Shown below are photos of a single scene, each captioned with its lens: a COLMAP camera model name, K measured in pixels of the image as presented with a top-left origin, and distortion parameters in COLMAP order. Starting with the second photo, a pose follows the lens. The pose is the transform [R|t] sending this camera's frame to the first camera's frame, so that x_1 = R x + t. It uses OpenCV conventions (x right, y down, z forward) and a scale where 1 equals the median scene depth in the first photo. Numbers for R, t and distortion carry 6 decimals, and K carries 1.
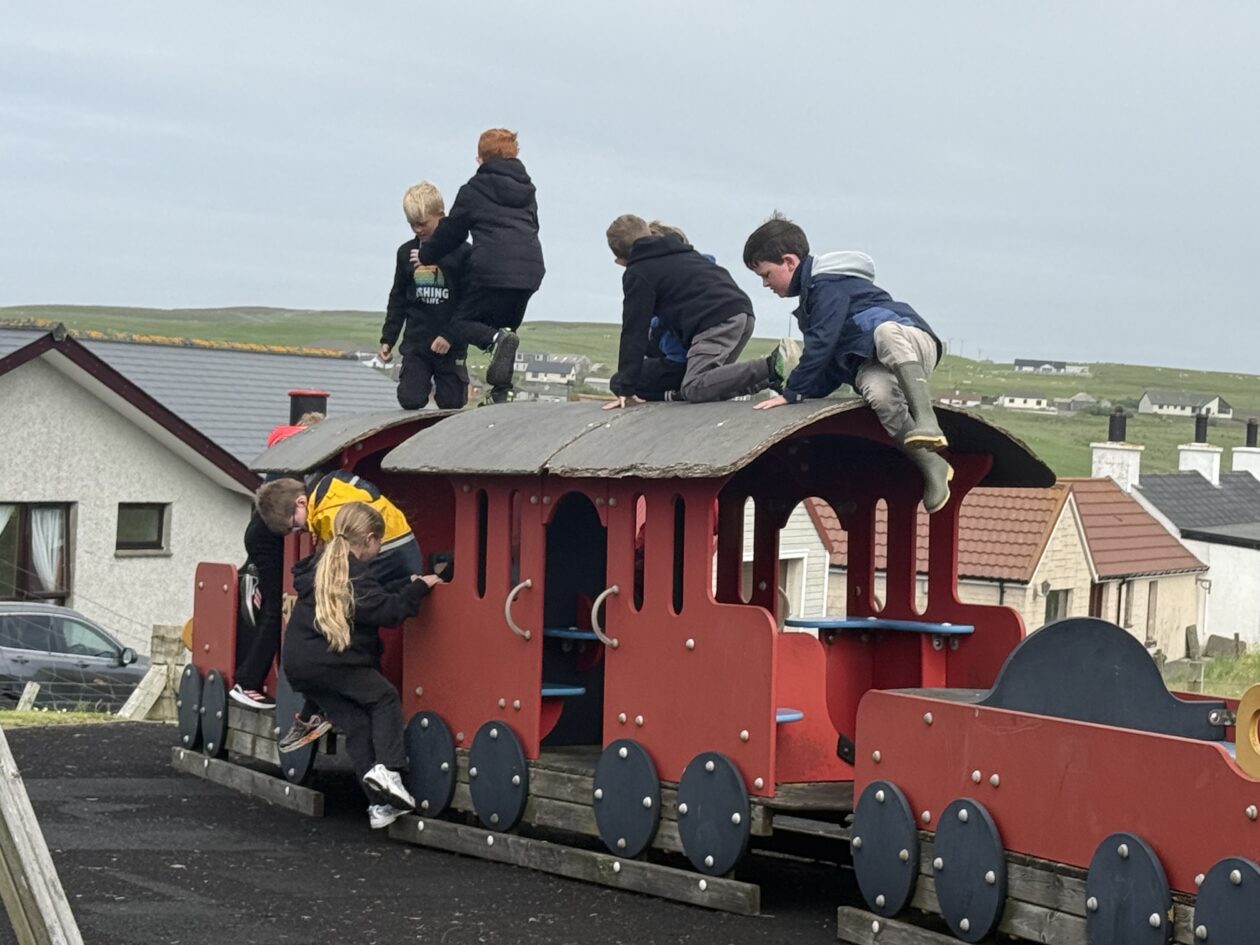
lens RADIAL K [[3183.8, 0, 629.3], [0, 3183.8, 472.4], [0, 0, 1]] dist [-0.160378, 0.000000]
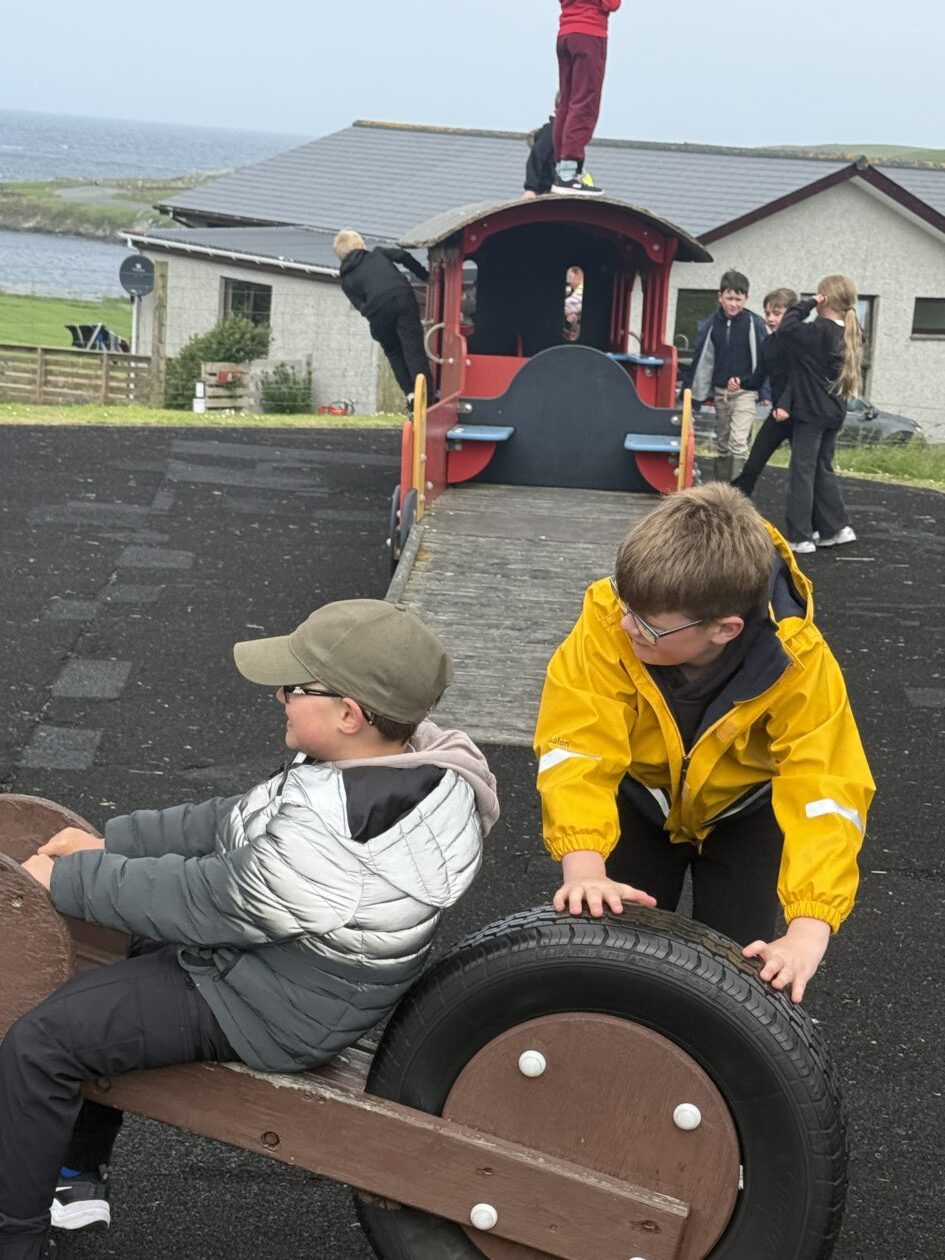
lens RADIAL K [[2545.3, 0, 483.8], [0, 2545.3, 643.3], [0, 0, 1]] dist [0.194290, 0.000000]
pose [[0.852972, 0.099815, -0.512324, 0.244838], [-0.030375, 0.989374, 0.142187, 0.005610], [0.521072, -0.105719, 0.846940, -0.002494]]
